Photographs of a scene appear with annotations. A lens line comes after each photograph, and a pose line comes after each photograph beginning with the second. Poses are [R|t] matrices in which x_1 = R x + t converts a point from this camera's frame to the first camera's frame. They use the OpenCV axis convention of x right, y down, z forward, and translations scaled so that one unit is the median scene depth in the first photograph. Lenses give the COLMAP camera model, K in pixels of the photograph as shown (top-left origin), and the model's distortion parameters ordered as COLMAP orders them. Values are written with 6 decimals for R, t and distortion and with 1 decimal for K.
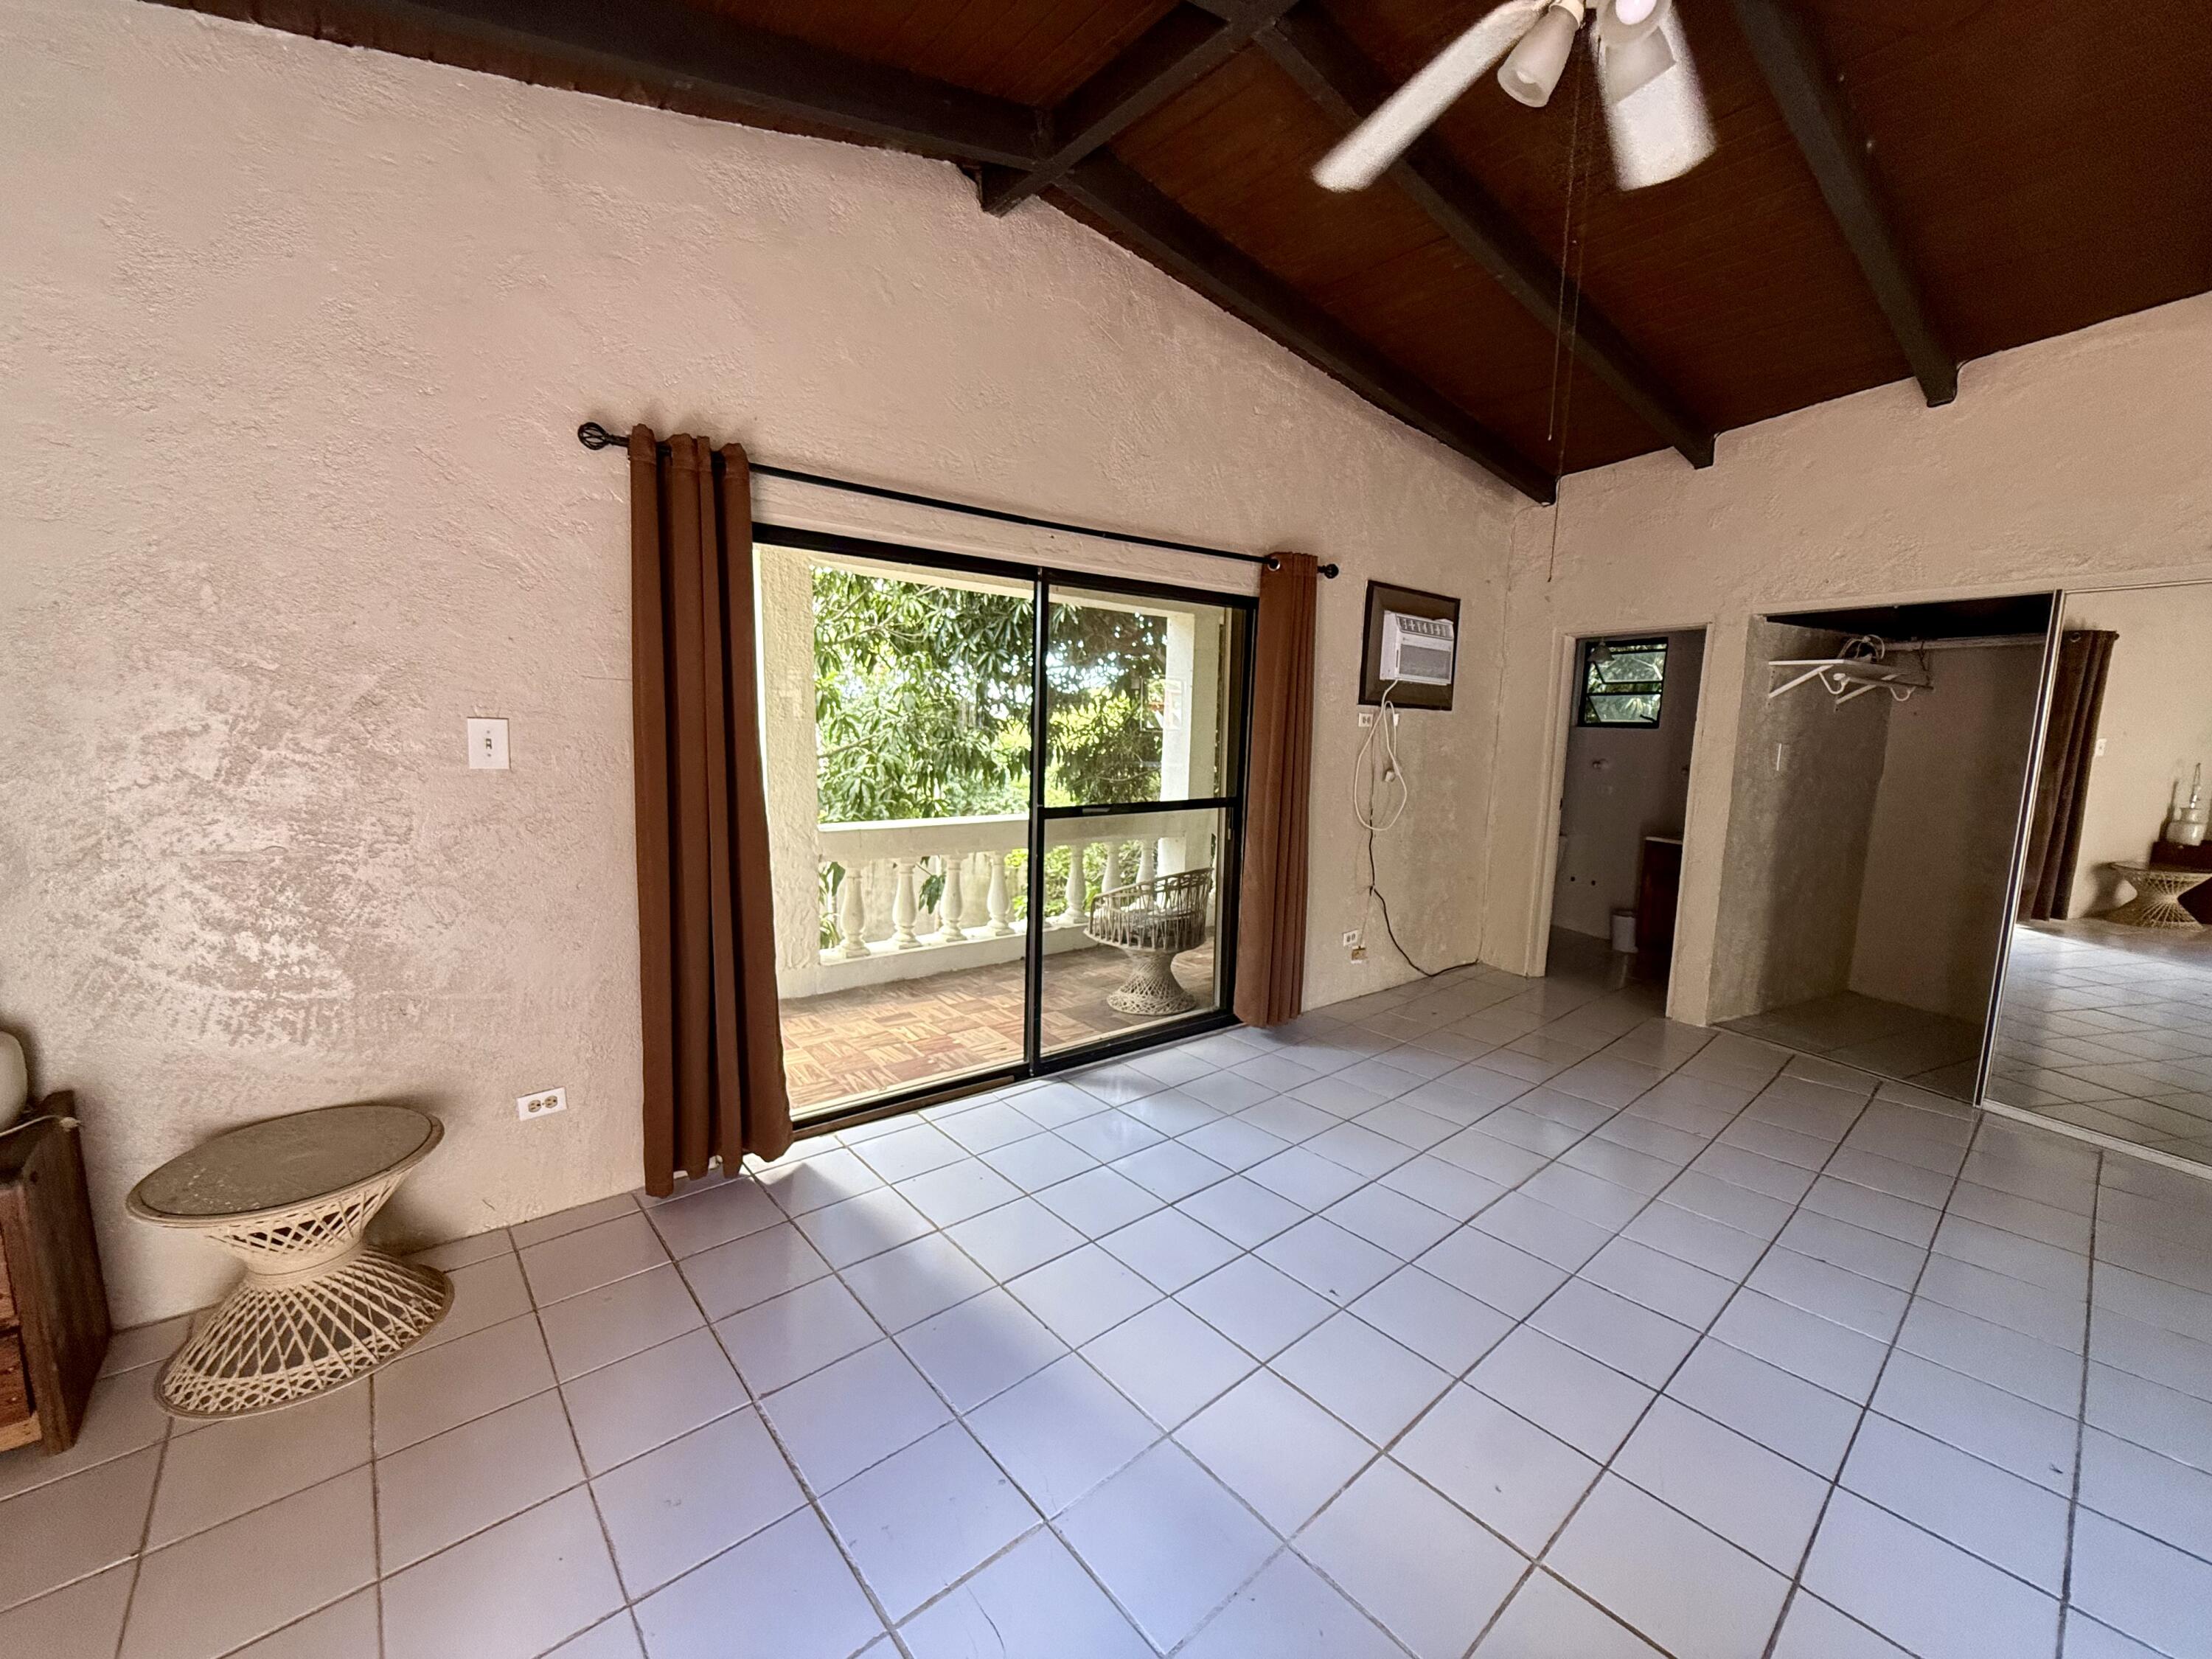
lens RADIAL K [[874.4, 0, 1106.0], [0, 874.4, 829.5], [0, 0, 1]] dist [0.000135, -0.000193]
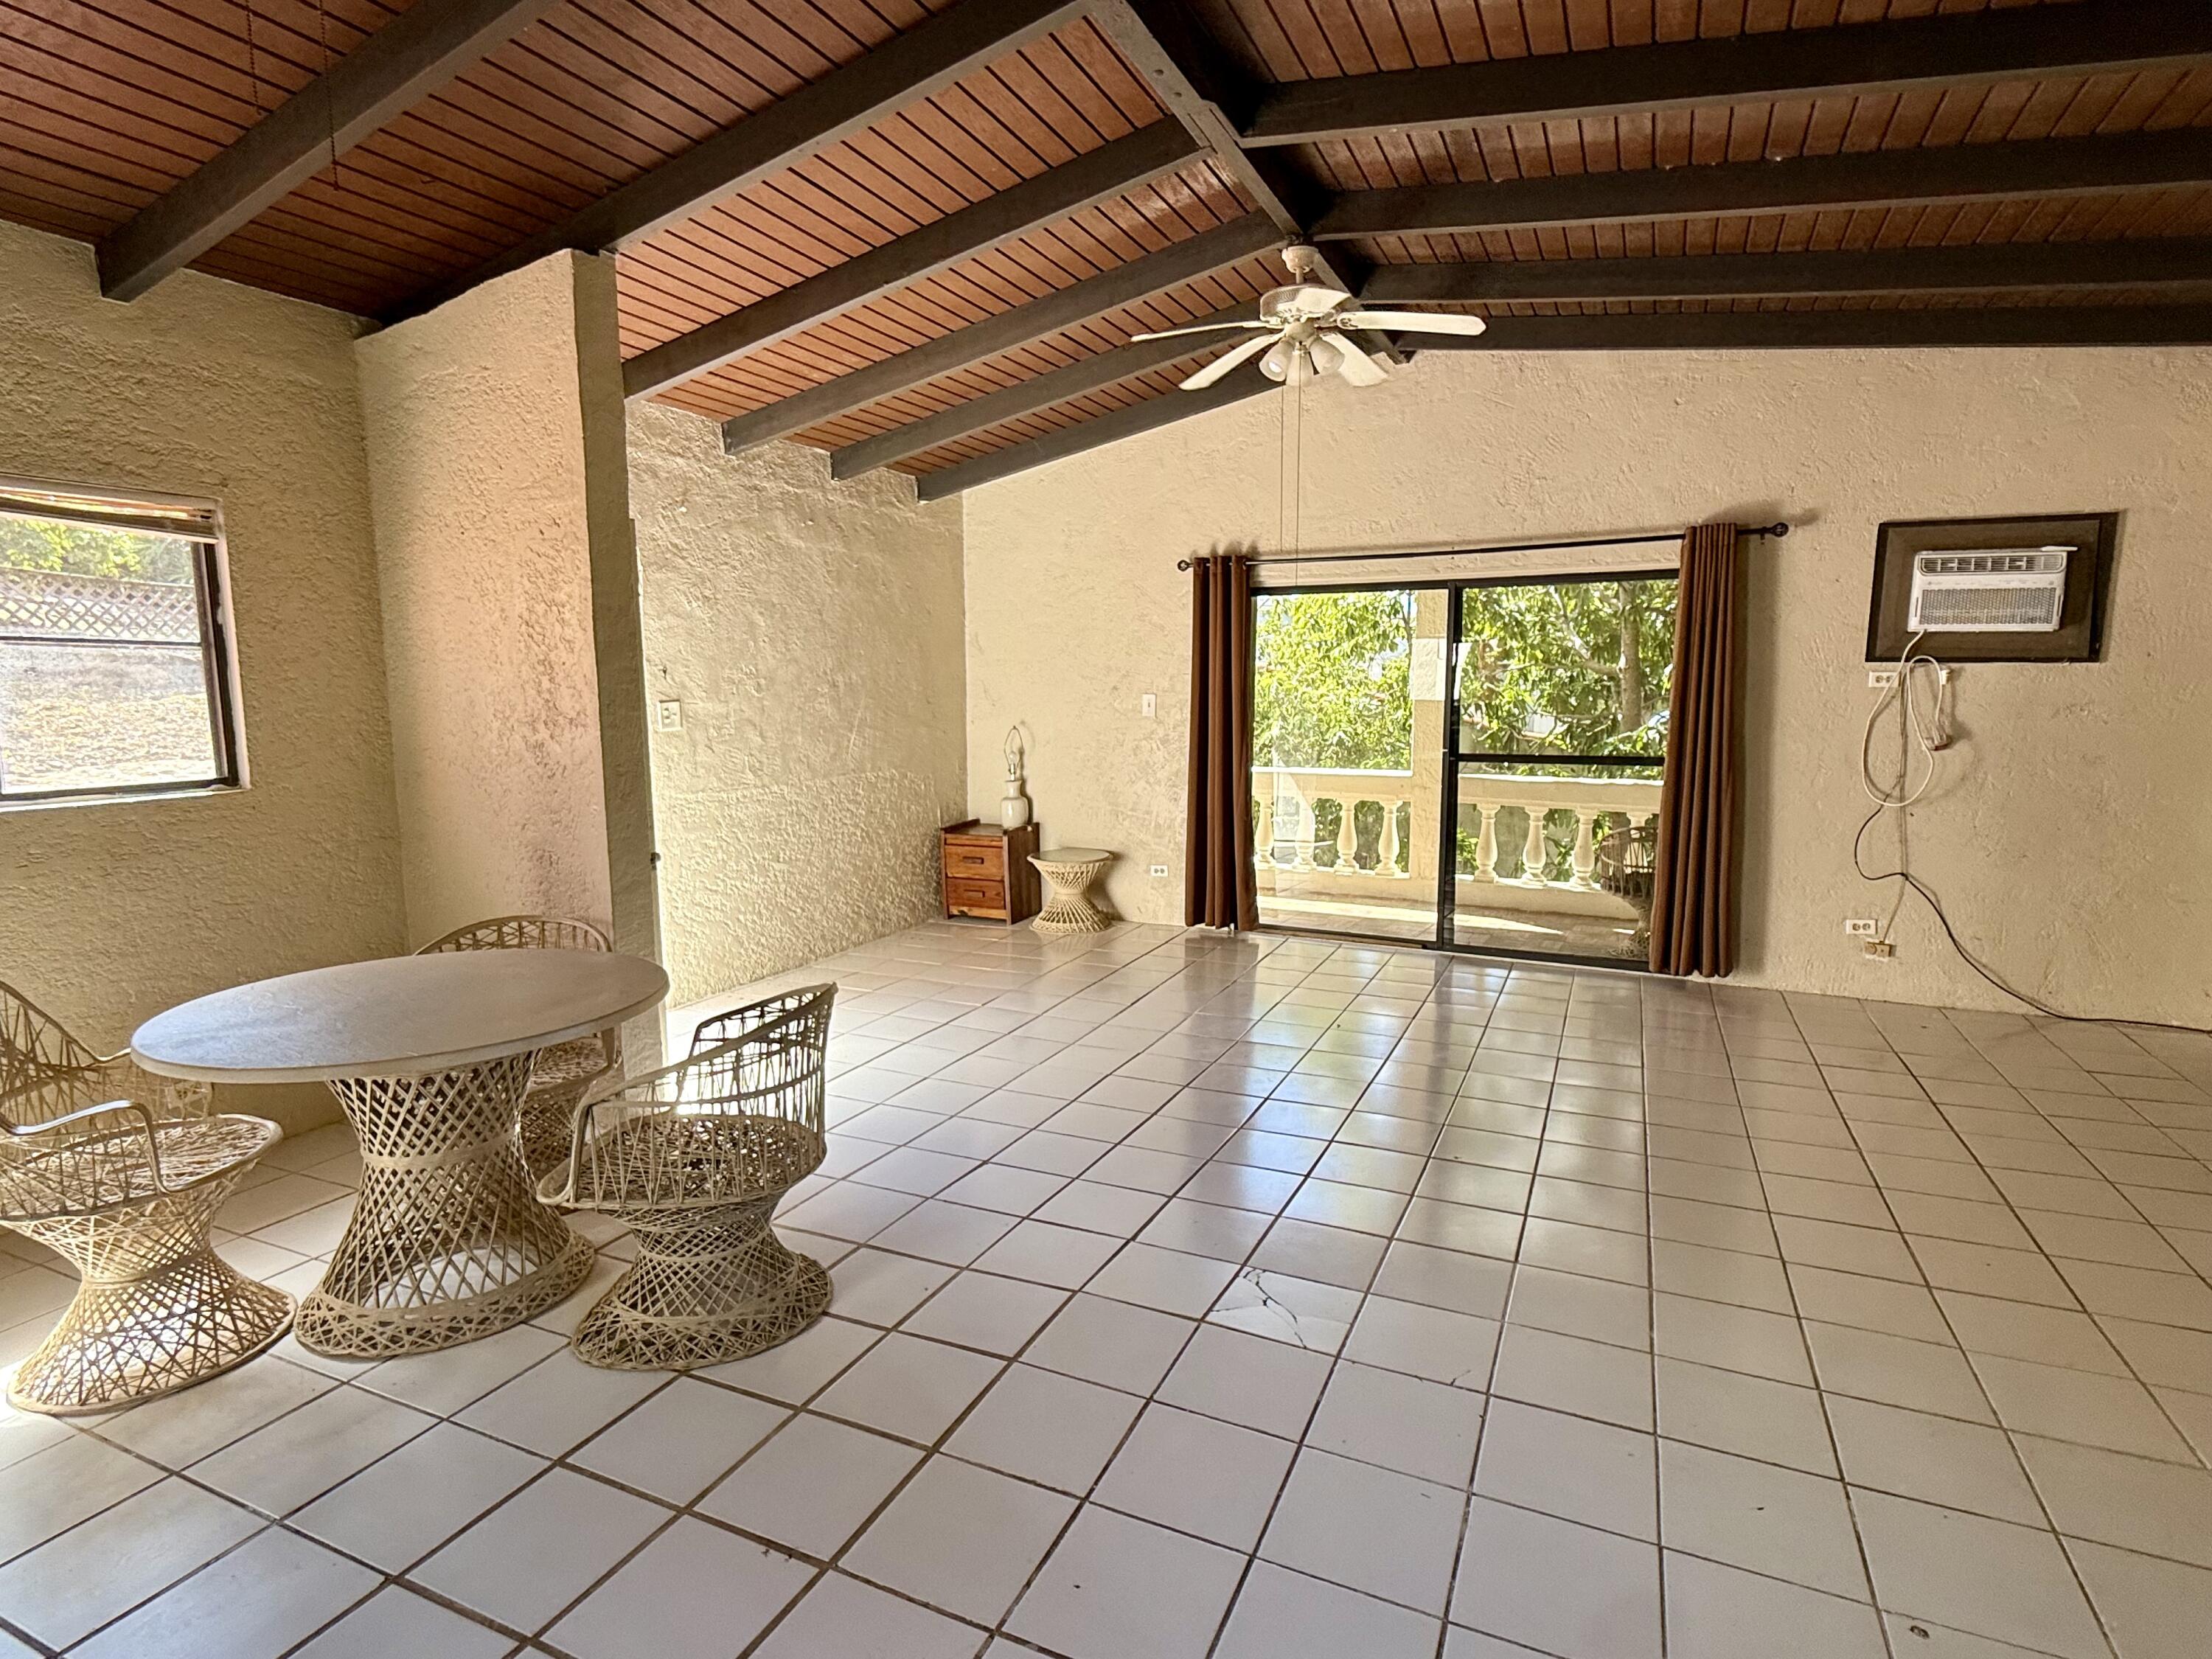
lens RADIAL K [[1174.4, 0, 1106.0], [0, 1174.4, 829.5], [0, 0, 1]] dist [-0.000083, 0.000022]
pose [[0.423253, 0.085138, -0.902003, 1.139585], [-0.098485, 0.993999, 0.047609, 0.050439], [0.900643, 0.068683, 0.429097, -0.221866]]
